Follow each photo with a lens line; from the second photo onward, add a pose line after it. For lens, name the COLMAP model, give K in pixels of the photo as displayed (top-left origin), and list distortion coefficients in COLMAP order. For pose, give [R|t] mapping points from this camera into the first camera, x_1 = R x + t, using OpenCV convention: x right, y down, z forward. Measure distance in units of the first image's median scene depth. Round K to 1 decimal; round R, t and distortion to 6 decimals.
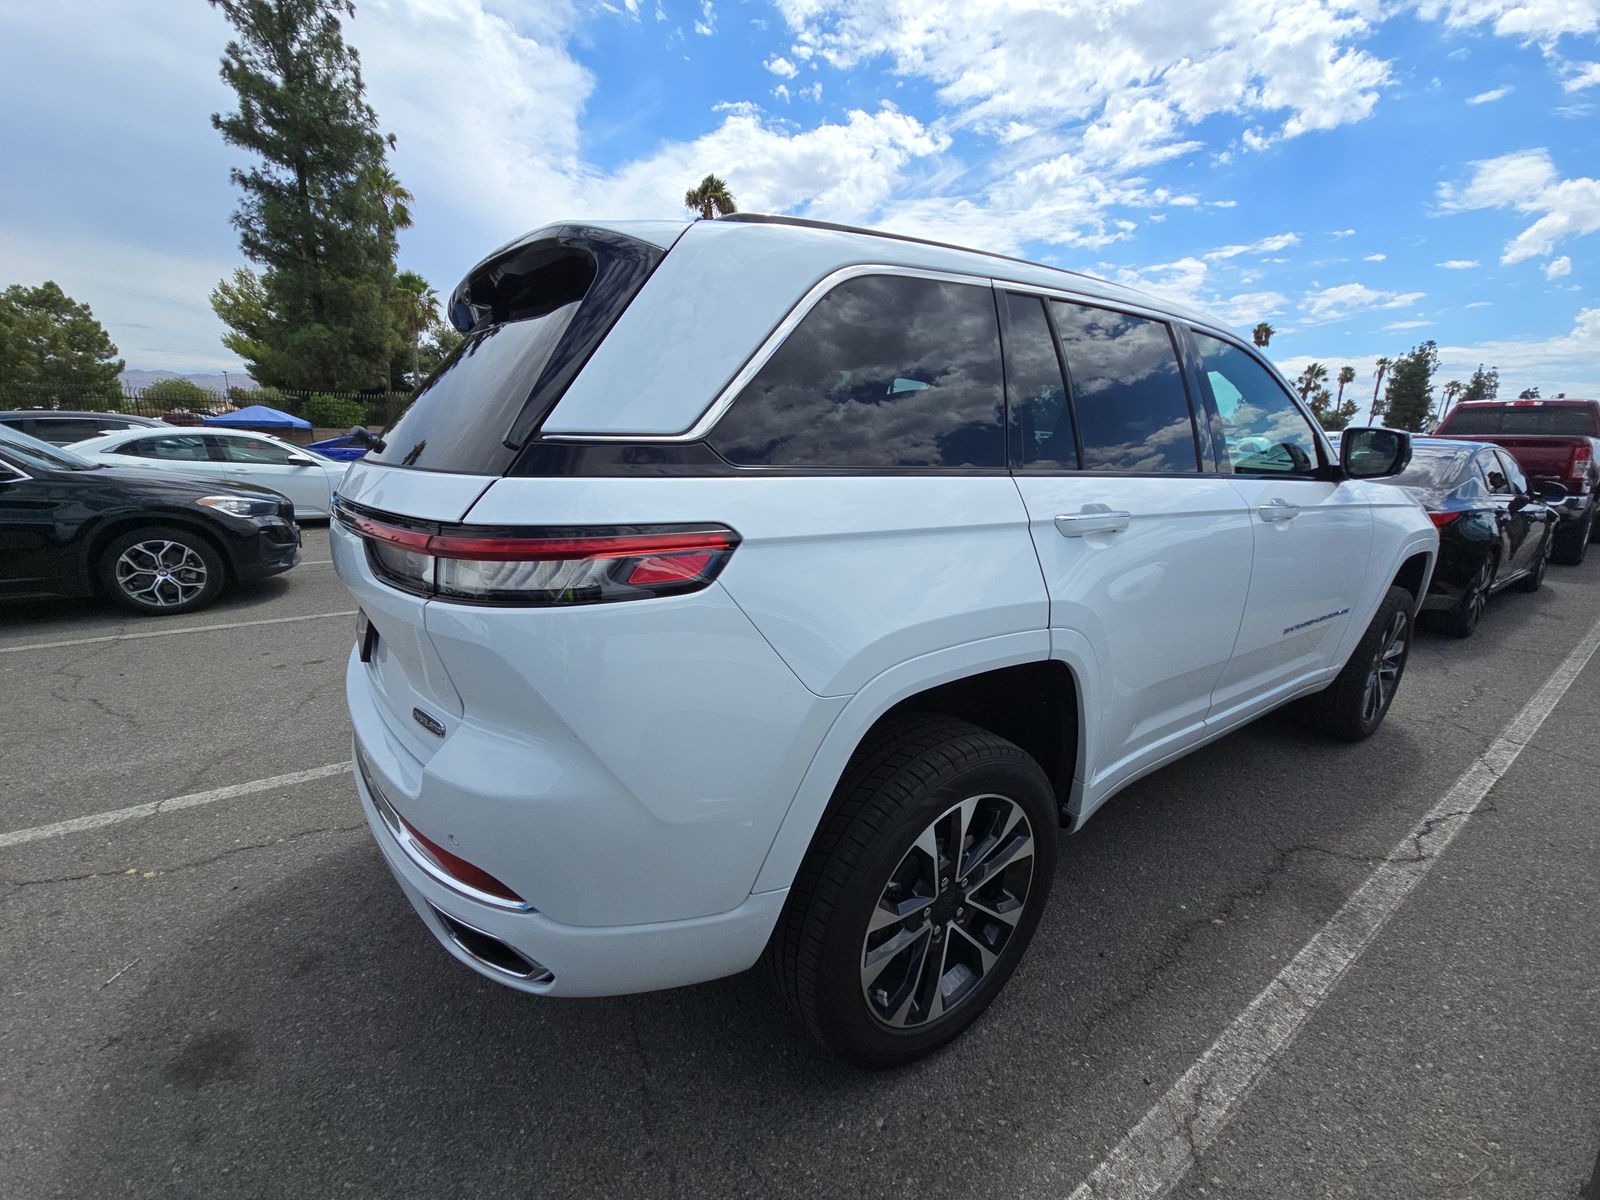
lens RADIAL K [[615.7, 0, 794.2], [0, 615.7, 613.4], [0, 0, 1]] dist [0.021875, -0.013664]
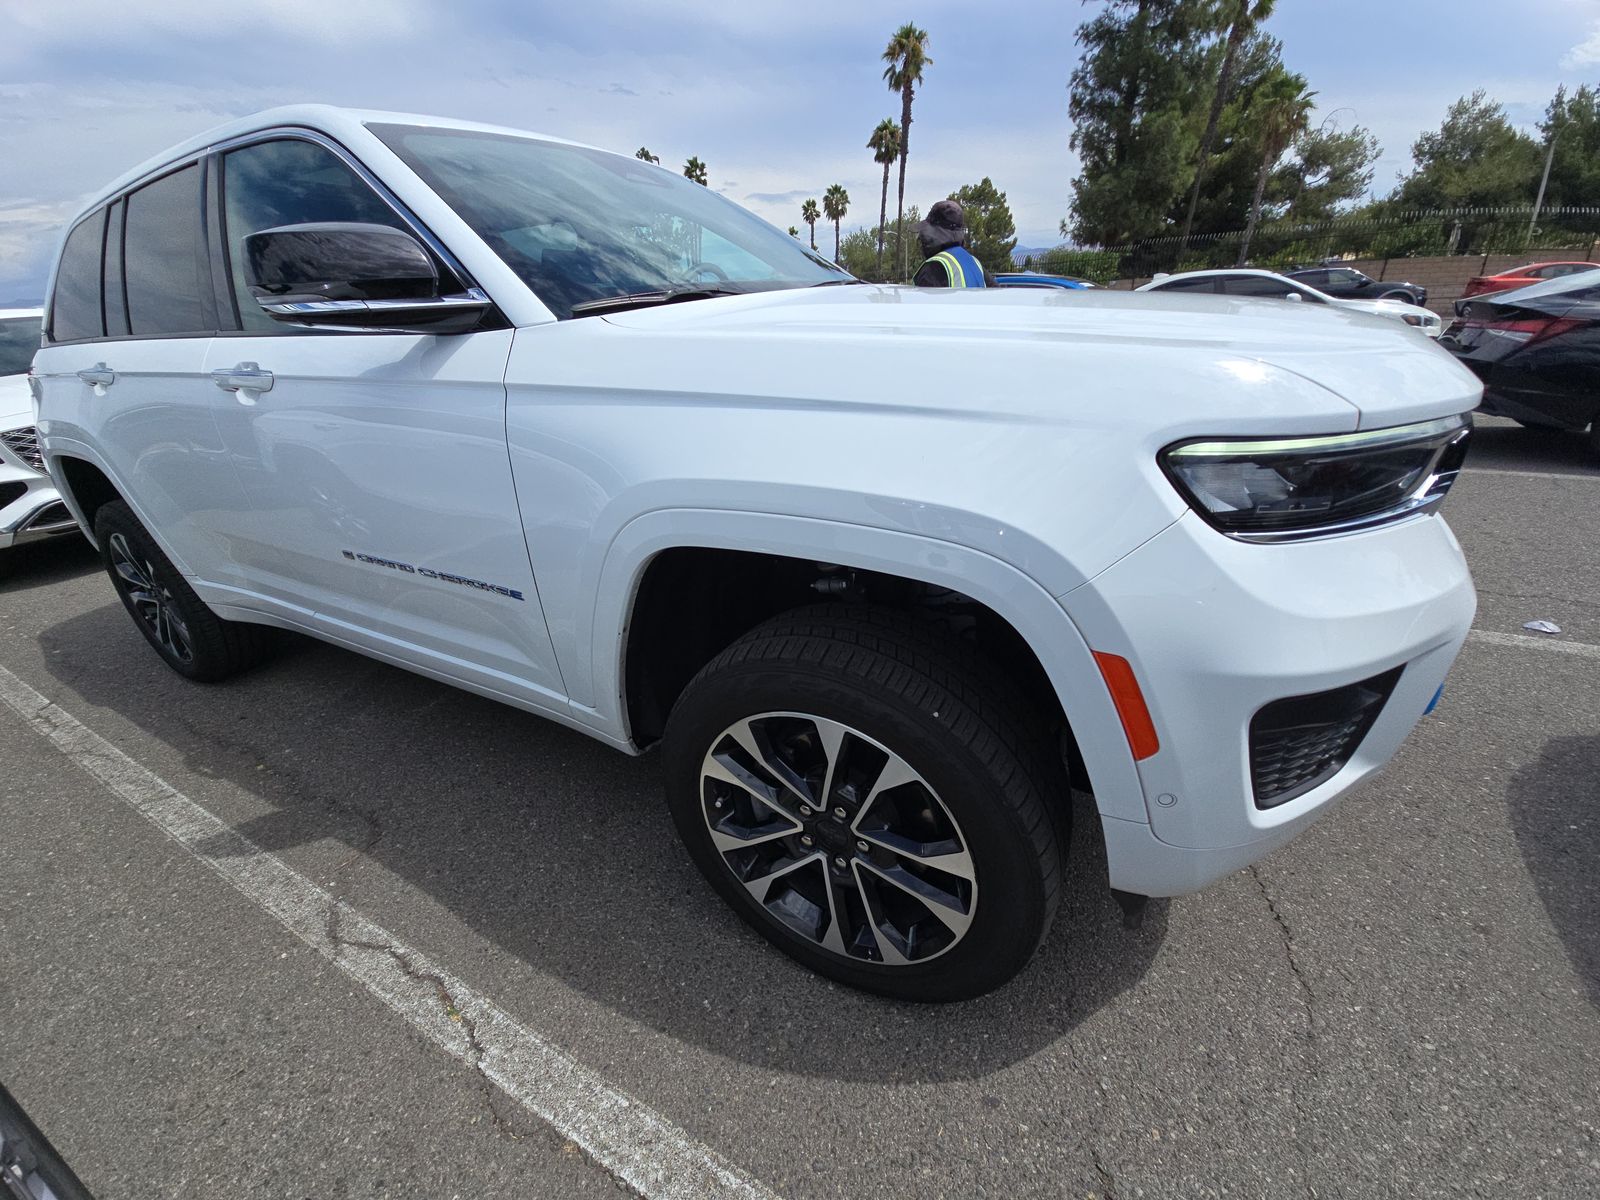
lens RADIAL K [[615.7, 0, 794.2], [0, 615.7, 613.4], [0, 0, 1]] dist [0.021875, -0.013664]
pose [[0.468860, 0.344913, -0.813146, 1.665560], [-0.170367, 0.938632, 0.299908, -0.215169], [0.866687, -0.002082, 0.498848, 1.099311]]
